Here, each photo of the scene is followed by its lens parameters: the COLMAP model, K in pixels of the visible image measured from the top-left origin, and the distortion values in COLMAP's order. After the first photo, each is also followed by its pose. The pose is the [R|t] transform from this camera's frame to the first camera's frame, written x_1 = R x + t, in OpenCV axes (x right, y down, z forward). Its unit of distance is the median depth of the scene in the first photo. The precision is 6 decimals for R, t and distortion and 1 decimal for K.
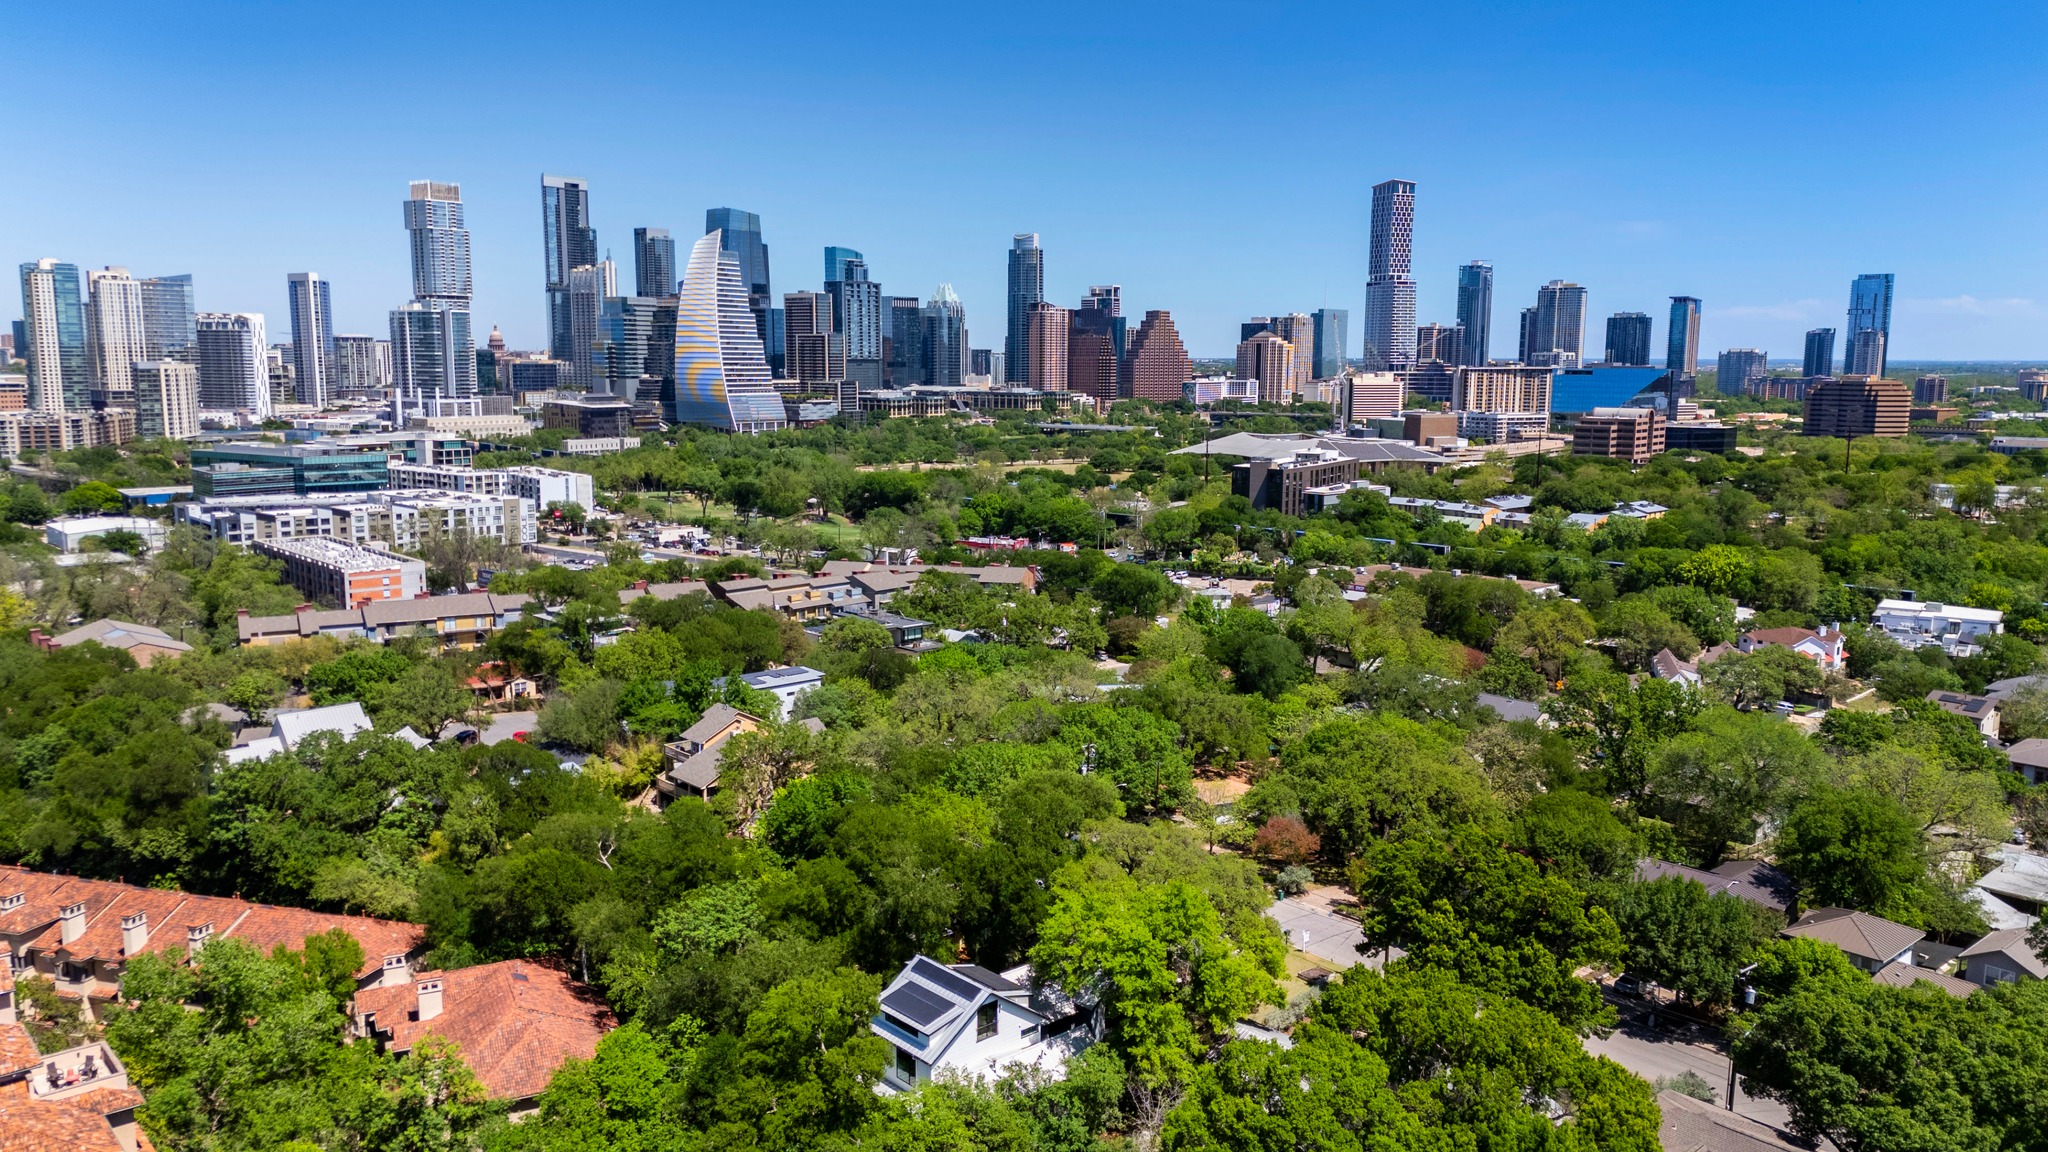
lens RADIAL K [[1451.9, 0, 1024.9], [0, 1451.9, 577.4], [0, 0, 1]] dist [0.044217, -0.025163]
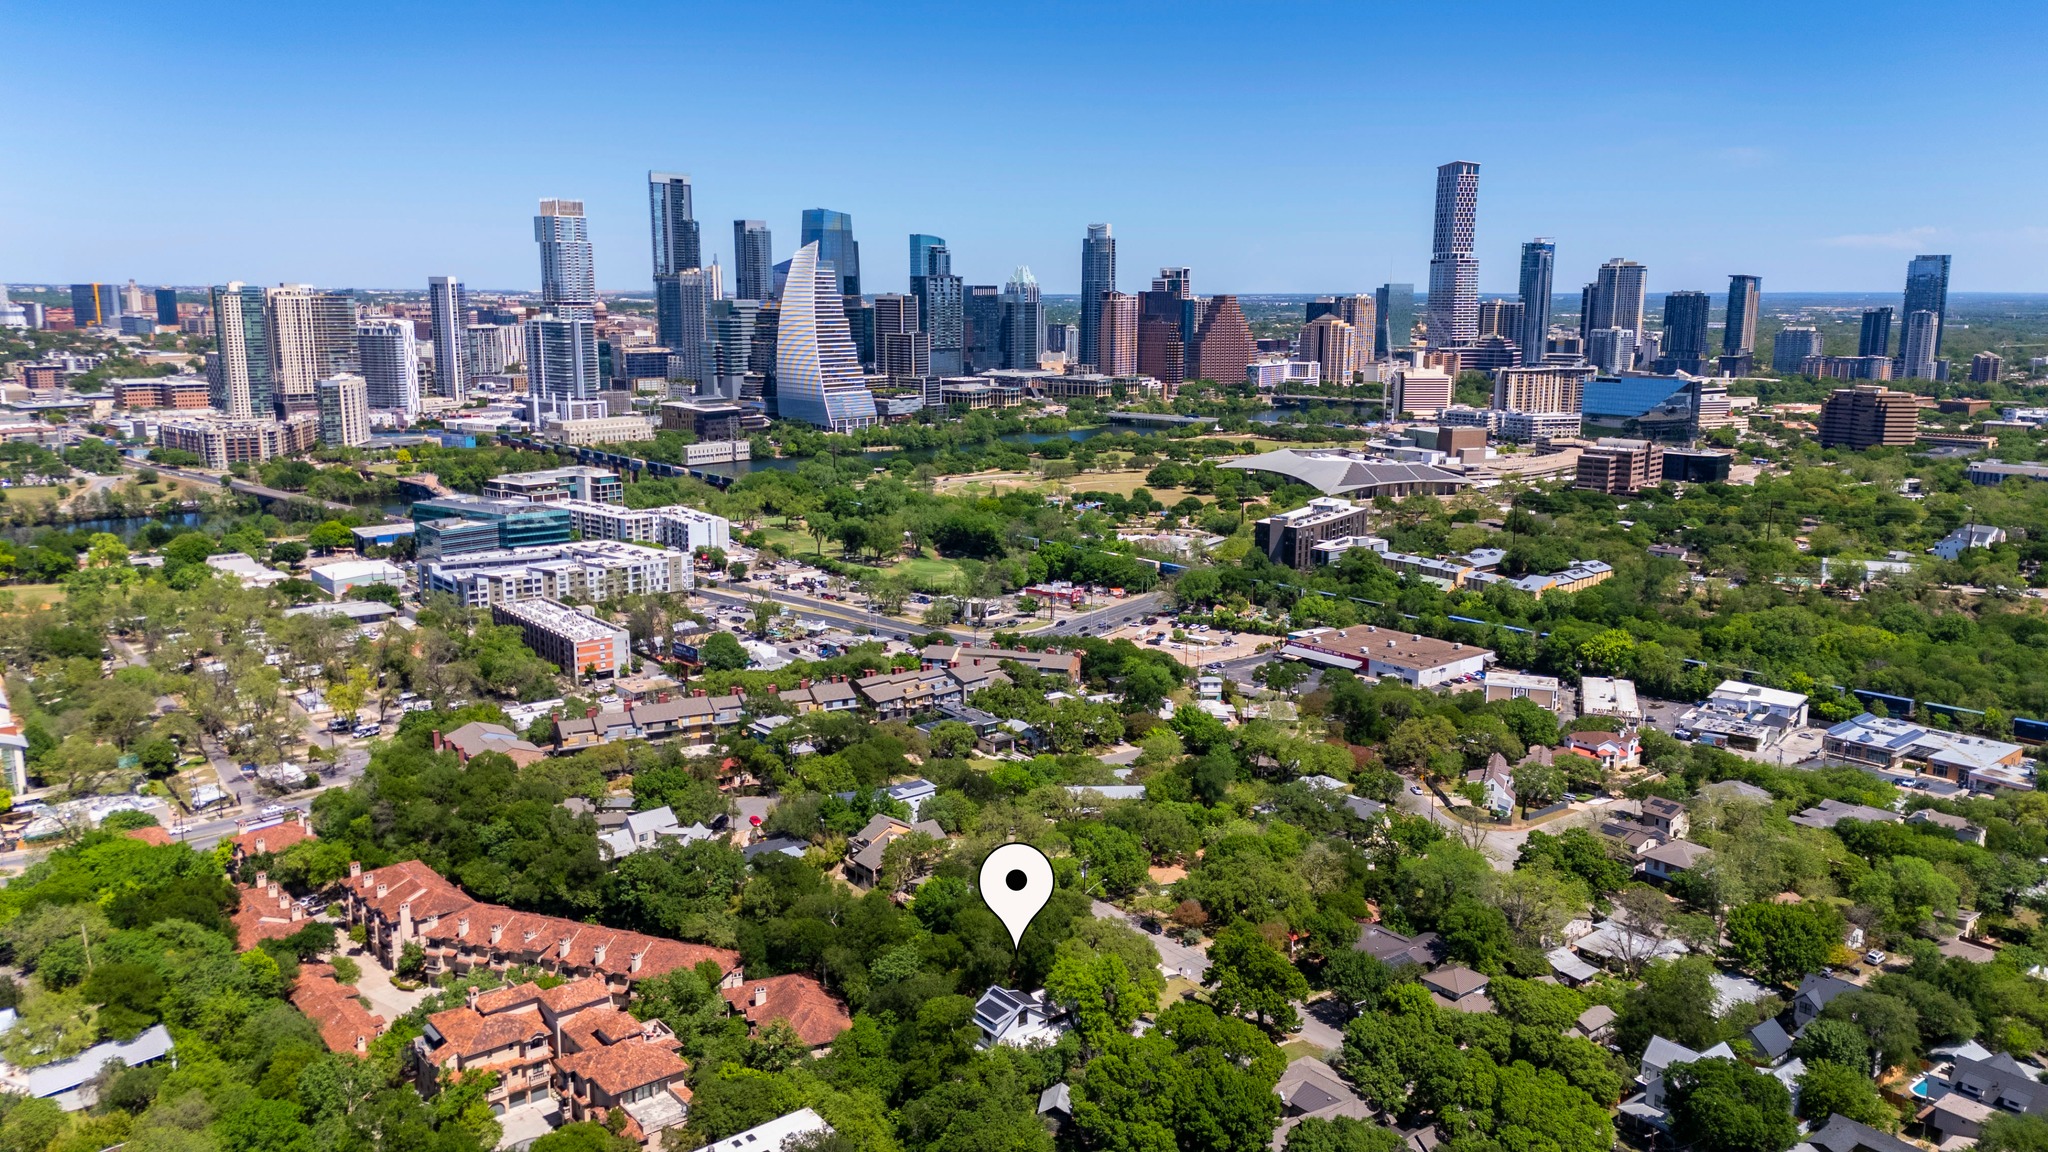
lens RADIAL K [[1451.9, 0, 1026.7], [0, 1451.9, 580.7], [0, 0, 1]] dist [0.044217, -0.025163]
pose [[0.998609, 0.008567, -0.052027, 0.017719], [-0.006085, 0.998845, 0.047662, -0.092796], [0.052376, -0.047279, 0.997508, -0.236097]]
